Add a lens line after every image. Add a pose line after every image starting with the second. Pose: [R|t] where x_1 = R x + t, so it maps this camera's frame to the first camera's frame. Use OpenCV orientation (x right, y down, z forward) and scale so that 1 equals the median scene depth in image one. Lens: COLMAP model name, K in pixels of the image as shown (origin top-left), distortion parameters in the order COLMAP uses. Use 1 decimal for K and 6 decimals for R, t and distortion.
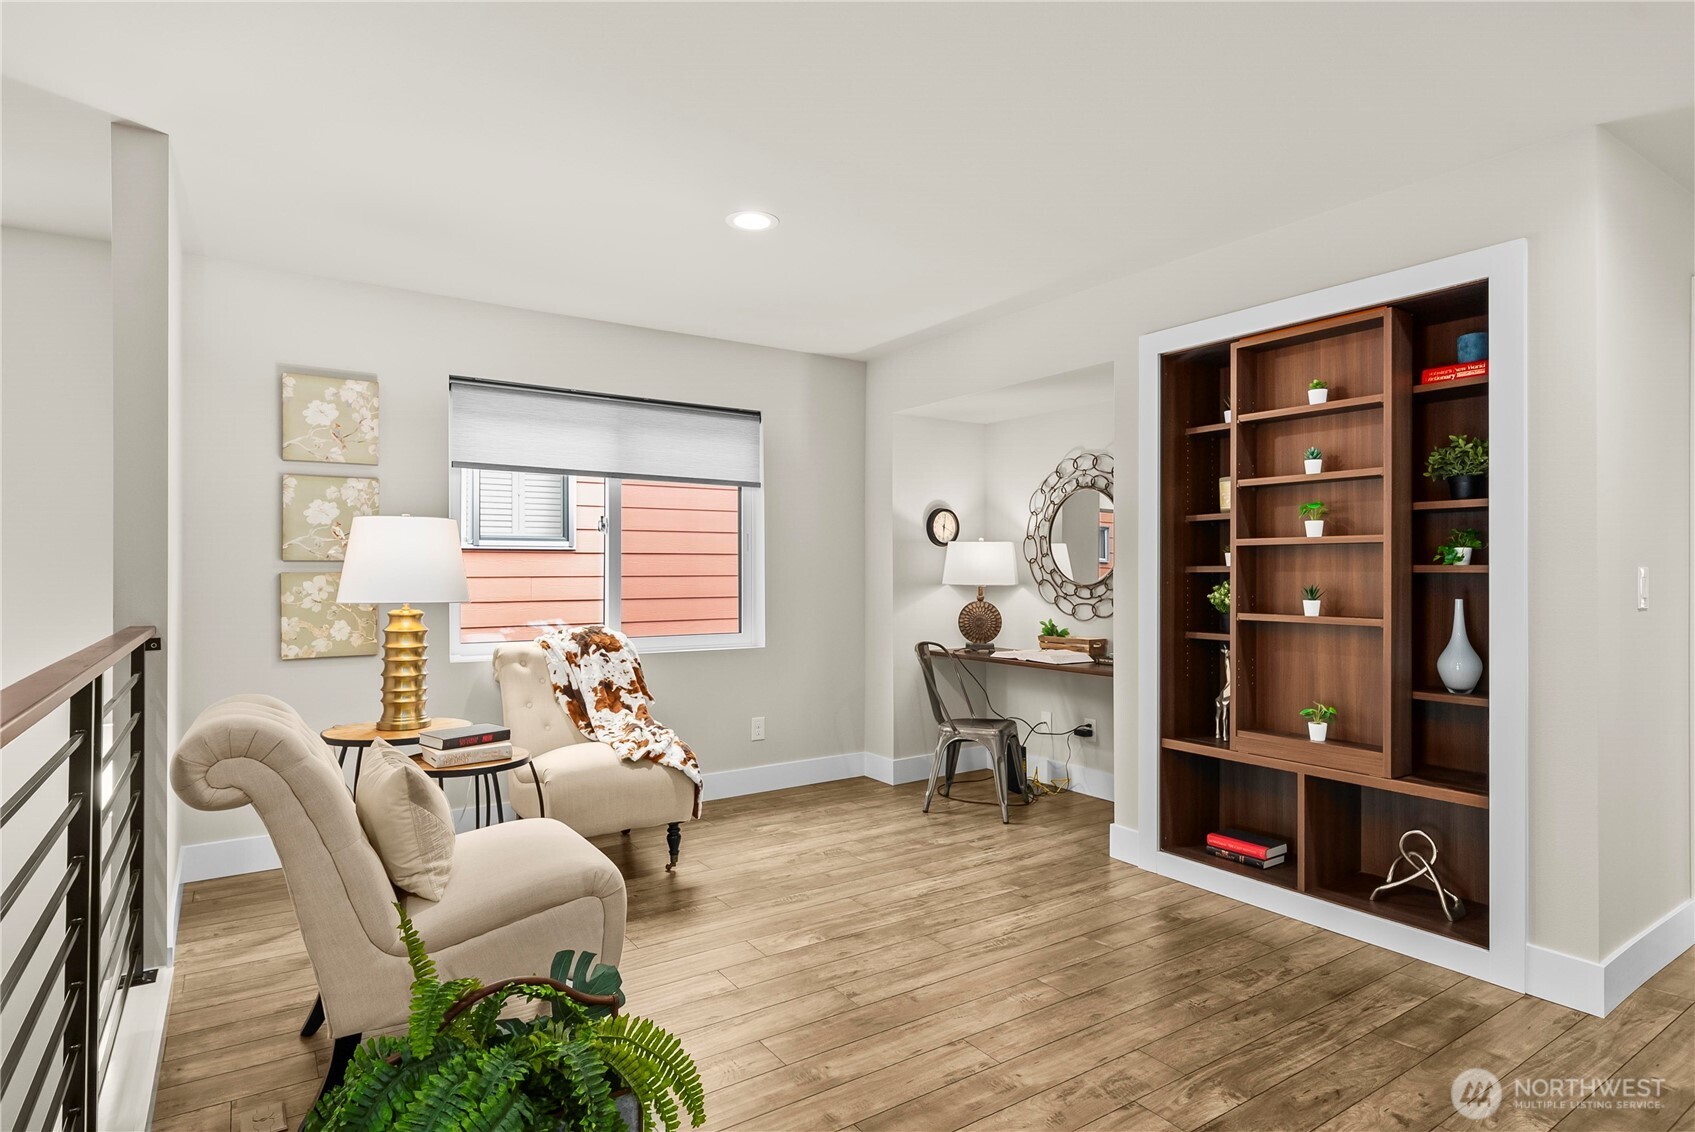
lens RADIAL K [[897.6, 0, 854.1], [0, 897.6, 573.9], [0, 0, 1]] dist [0.000926, 0.000008]
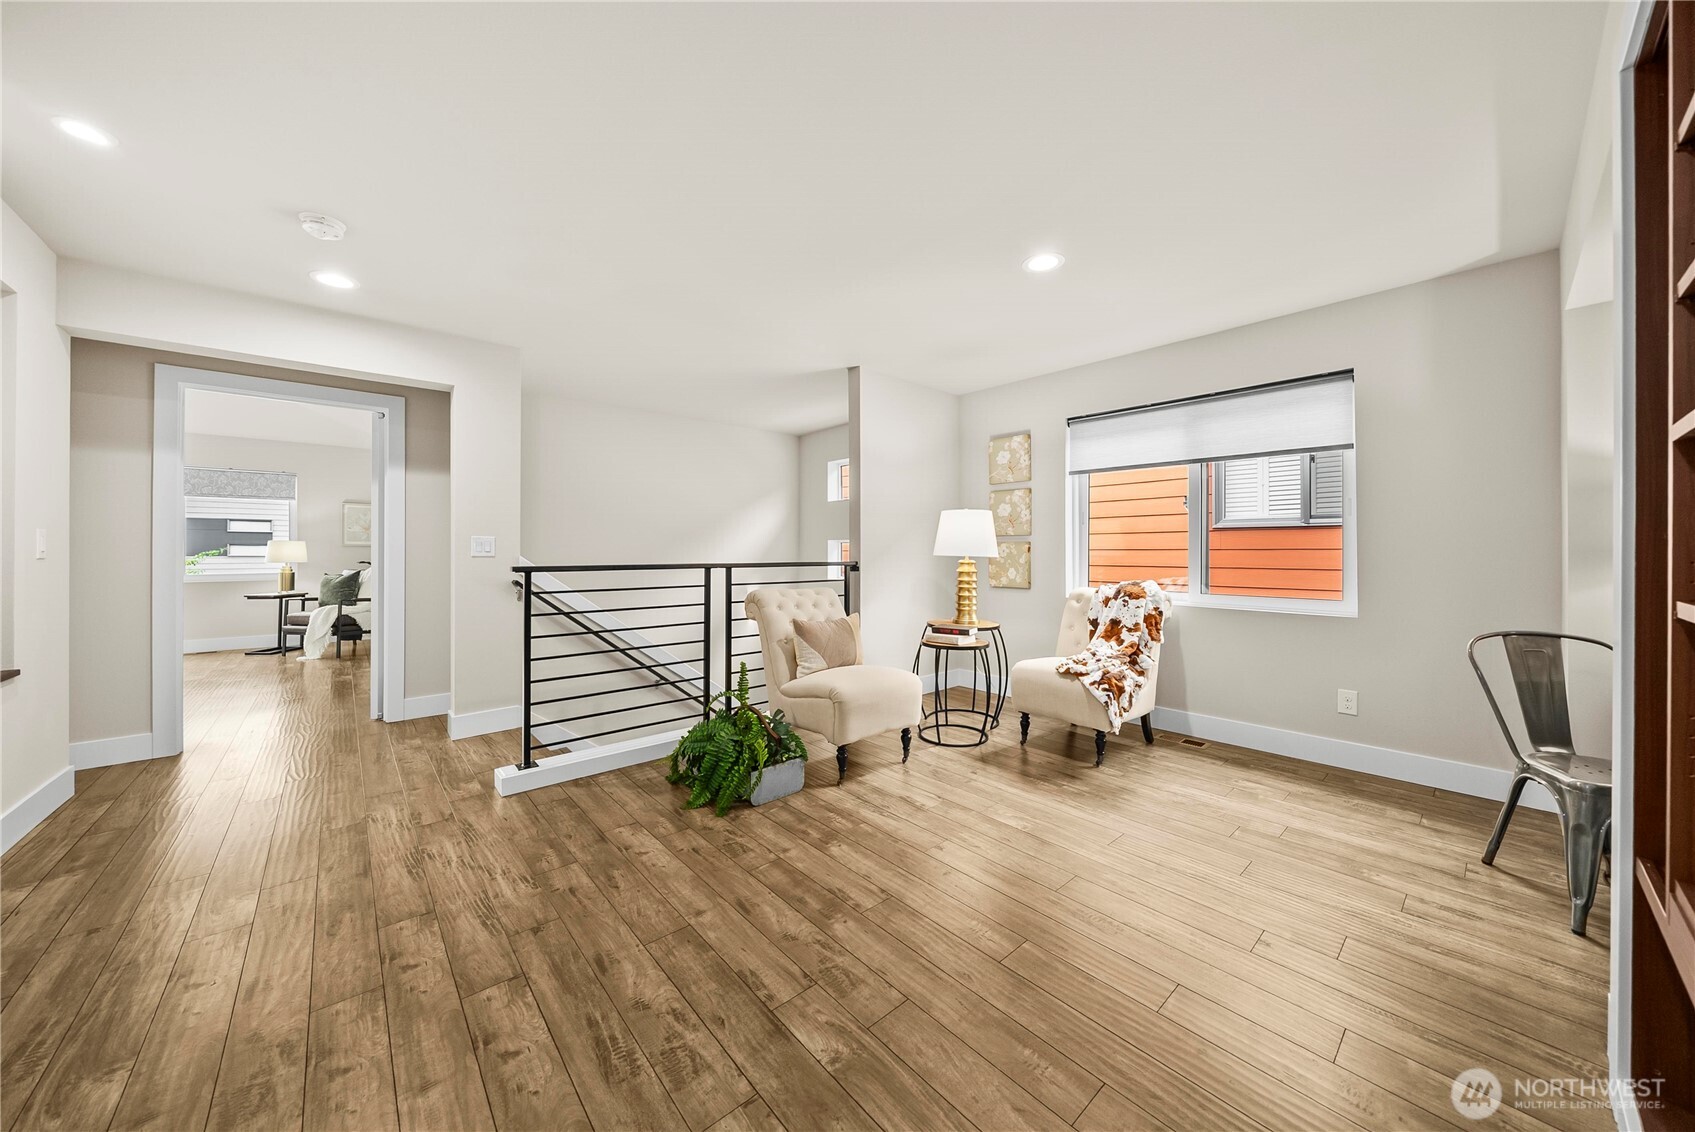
lens RADIAL K [[585.0, 0, 847.4], [0, 585.0, 557.0], [0, 0, 1]] dist [-0.004755, 0.000011]
pose [[0.123717, 0.008973, -0.992277, 0.529605], [-0.004603, 0.999954, 0.008469, 0.018835], [0.992307, 0.003520, 0.123753, 0.476677]]
